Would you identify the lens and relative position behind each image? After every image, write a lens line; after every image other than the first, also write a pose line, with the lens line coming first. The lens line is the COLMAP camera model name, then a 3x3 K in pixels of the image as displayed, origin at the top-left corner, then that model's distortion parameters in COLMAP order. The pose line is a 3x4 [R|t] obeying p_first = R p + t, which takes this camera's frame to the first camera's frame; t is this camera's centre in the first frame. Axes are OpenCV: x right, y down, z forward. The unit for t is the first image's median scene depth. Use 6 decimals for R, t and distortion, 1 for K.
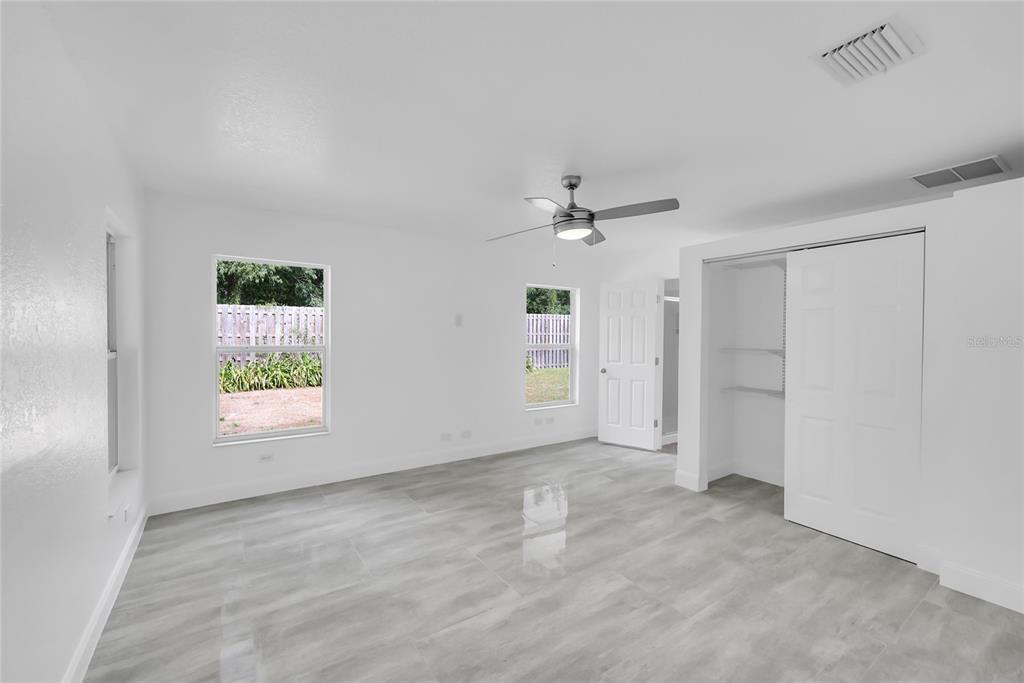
lens RADIAL K [[422.9, 0, 512.0], [0, 422.9, 341.5], [0, 0, 1]] dist [-0.001583, -0.000210]
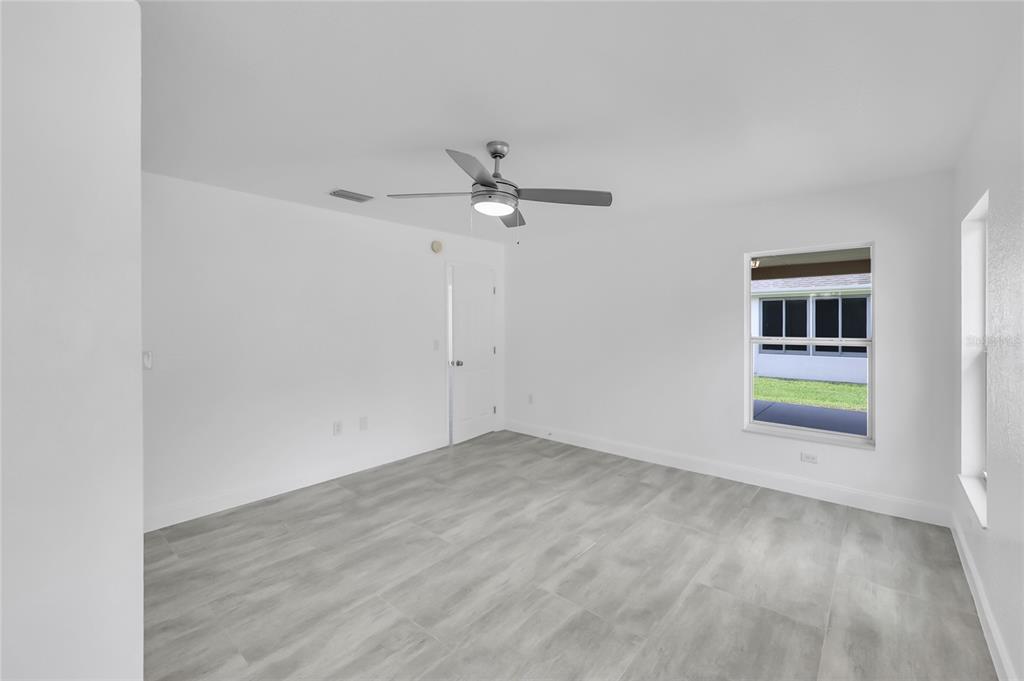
lens RADIAL K [[408.7, 0, 509.9], [0, 408.7, 320.5], [0, 0, 1]] dist [0.001021, 0.000096]
pose [[-0.968760, -0.008403, -0.247859, 0.353821], [-0.010845, 0.999905, 0.008488, -0.039432], [0.247765, 0.010911, -0.968759, 2.010889]]
